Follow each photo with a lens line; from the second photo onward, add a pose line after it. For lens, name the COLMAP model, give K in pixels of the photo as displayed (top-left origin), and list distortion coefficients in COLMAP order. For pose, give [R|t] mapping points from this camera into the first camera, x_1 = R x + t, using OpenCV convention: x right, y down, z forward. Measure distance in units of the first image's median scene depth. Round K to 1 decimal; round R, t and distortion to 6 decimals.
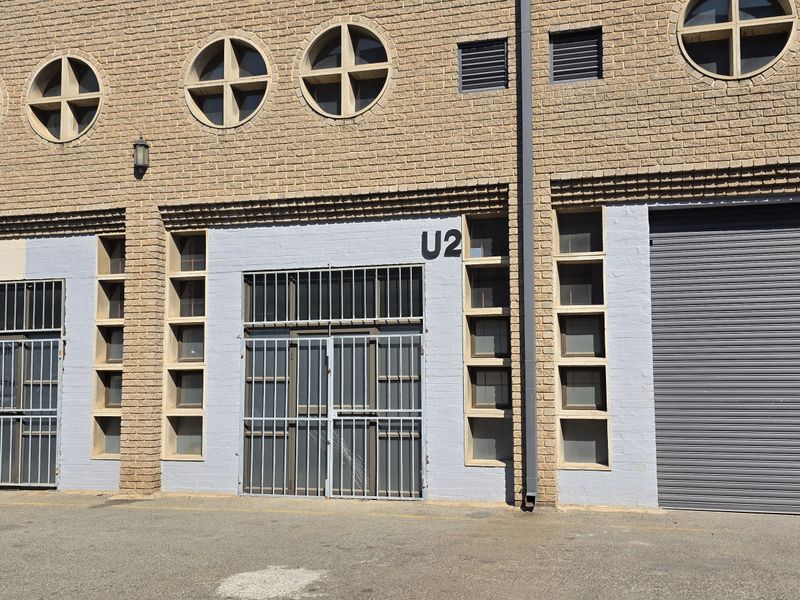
lens RADIAL K [[647.4, 0, 401.6], [0, 647.4, 296.4], [0, 0, 1]] dist [0.033379, -0.000996]
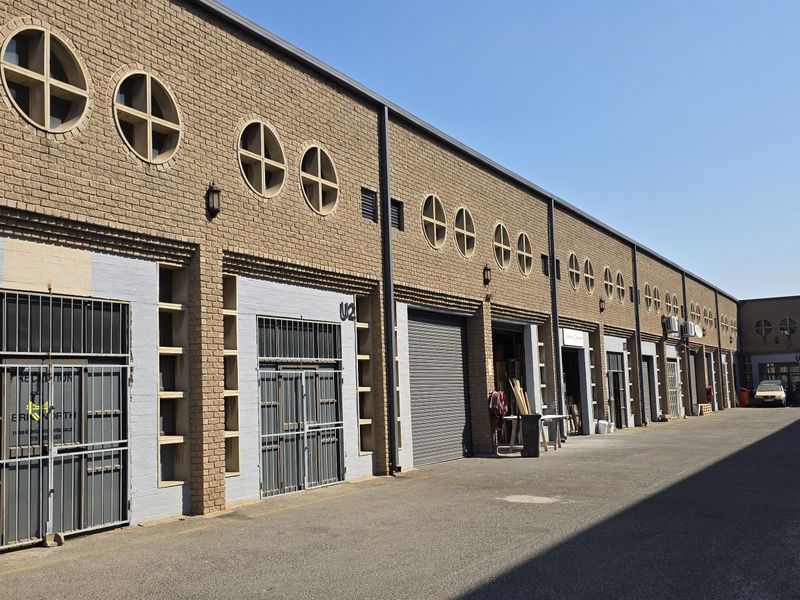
lens RADIAL K [[647.4, 0, 401.6], [0, 647.4, 296.4], [0, 0, 1]] dist [0.033379, -0.000996]
pose [[0.398698, 0.130487, 0.907752, -1.243723], [-0.075546, 0.991135, -0.109292, 0.039590], [-0.913965, -0.025002, 0.405021, 0.261776]]
